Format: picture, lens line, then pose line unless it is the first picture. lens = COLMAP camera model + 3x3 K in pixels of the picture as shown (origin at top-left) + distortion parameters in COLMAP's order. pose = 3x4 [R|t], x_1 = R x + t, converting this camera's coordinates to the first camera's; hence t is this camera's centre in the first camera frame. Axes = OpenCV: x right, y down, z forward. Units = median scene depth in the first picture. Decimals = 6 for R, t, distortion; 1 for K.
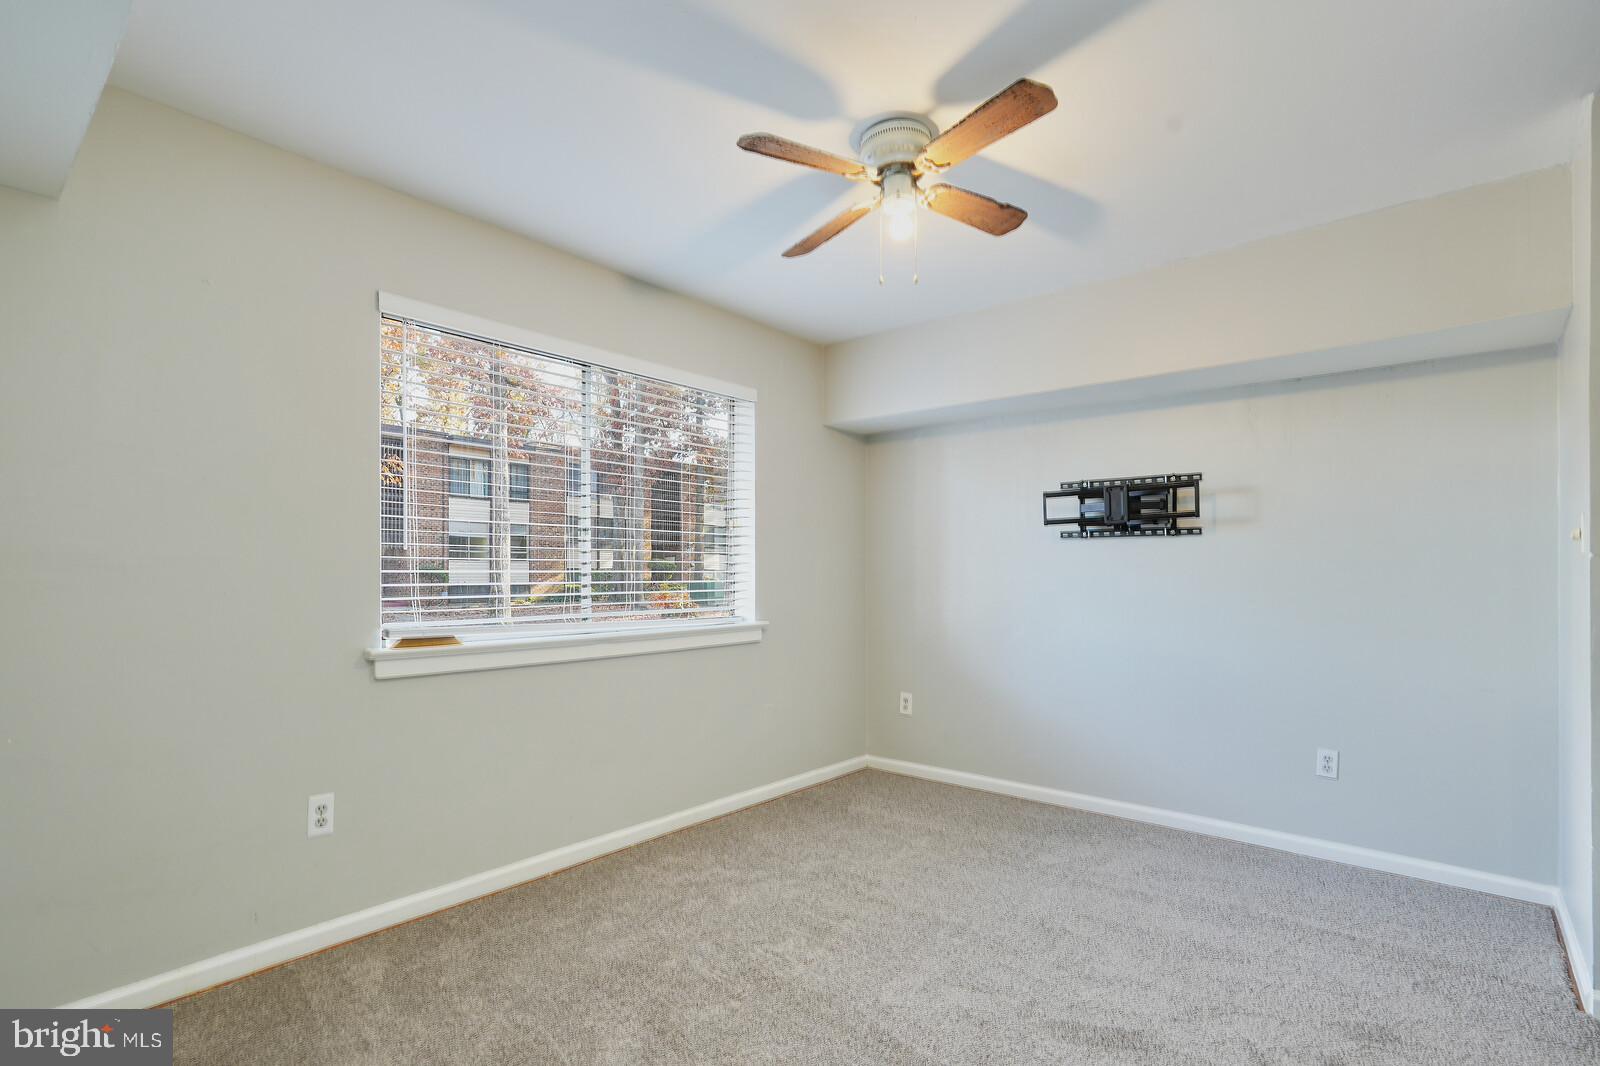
lens RADIAL K [[756.2, 0, 799.7], [0, 756.2, 570.3], [0, 0, 1]] dist [-0.014563, 0.000073]
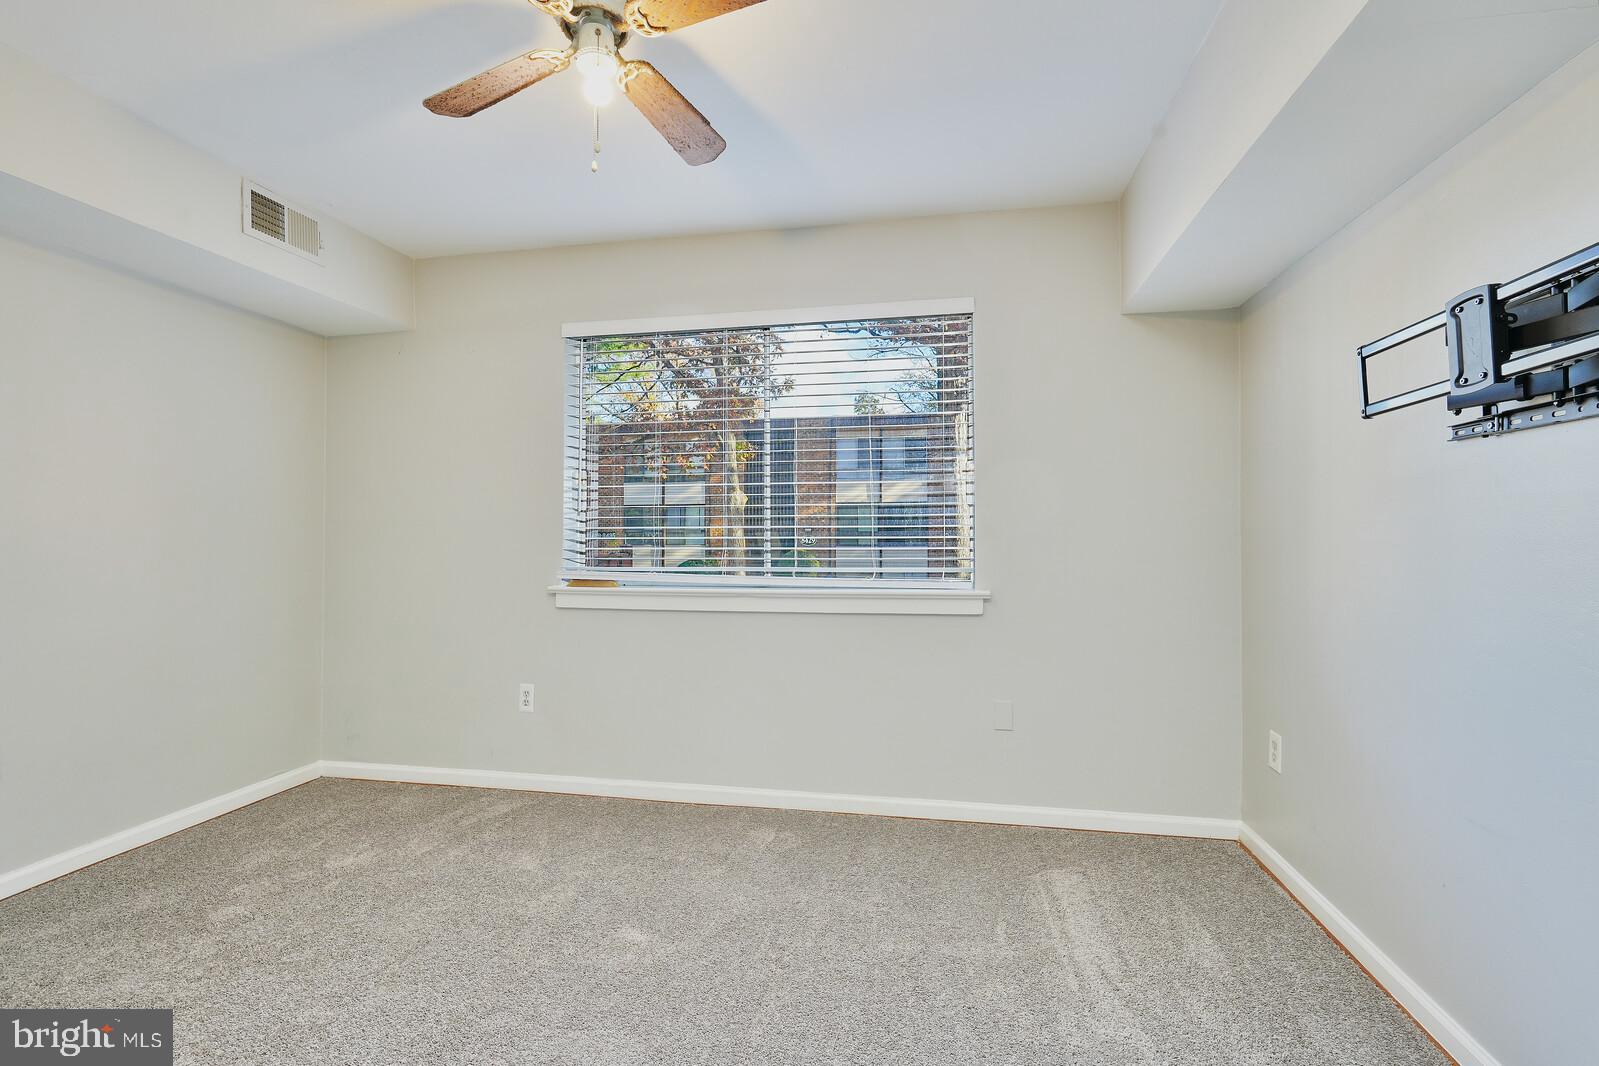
lens RADIAL K [[751.6, 0, 799.5], [0, 751.6, 533.0], [0, 0, 1]] dist [-0.020340, -0.000125]
pose [[0.494915, 0.003017, -0.868936, 0.861112], [0.007778, 0.999939, 0.007902, 0.003322], [0.868906, -0.010669, 0.494861, 0.742815]]
